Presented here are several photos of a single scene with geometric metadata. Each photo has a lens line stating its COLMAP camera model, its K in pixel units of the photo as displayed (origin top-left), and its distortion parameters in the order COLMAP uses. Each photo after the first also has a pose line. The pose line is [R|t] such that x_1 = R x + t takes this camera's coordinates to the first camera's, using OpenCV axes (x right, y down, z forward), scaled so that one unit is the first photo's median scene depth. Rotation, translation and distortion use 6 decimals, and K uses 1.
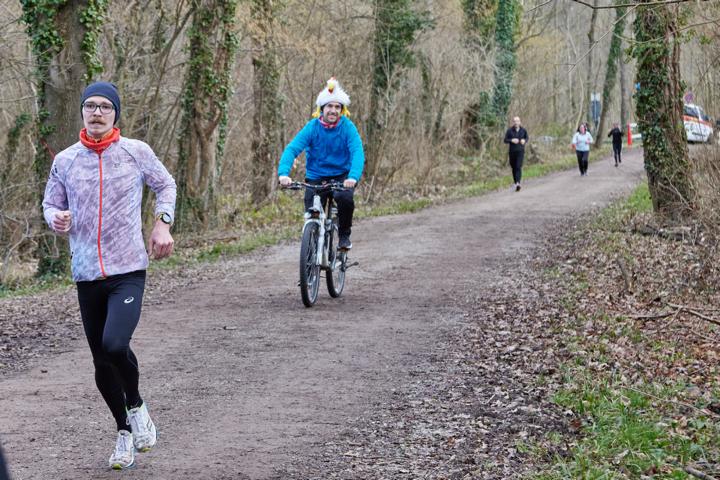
lens RADIAL K [[2181.4, 0, 359.8], [0, 2181.4, 240.0], [0, 0, 1]] dist [0.118746, 0.000000]
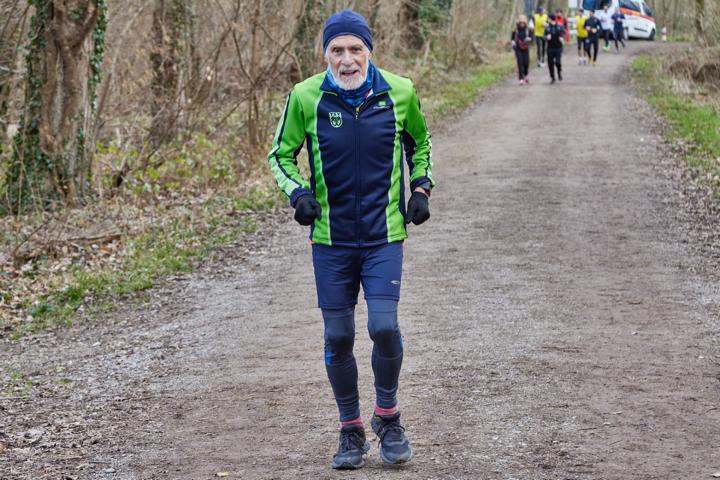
lens RADIAL K [[2181.4, 0, 360.3], [0, 2181.4, 239.6], [0, 0, 1]] dist [0.118746, 0.000000]
pose [[0.999024, -0.001414, 0.044148, -0.016760], [-0.000759, 0.998791, 0.049159, -0.023402], [-0.044164, -0.049144, 0.997815, 0.369123]]
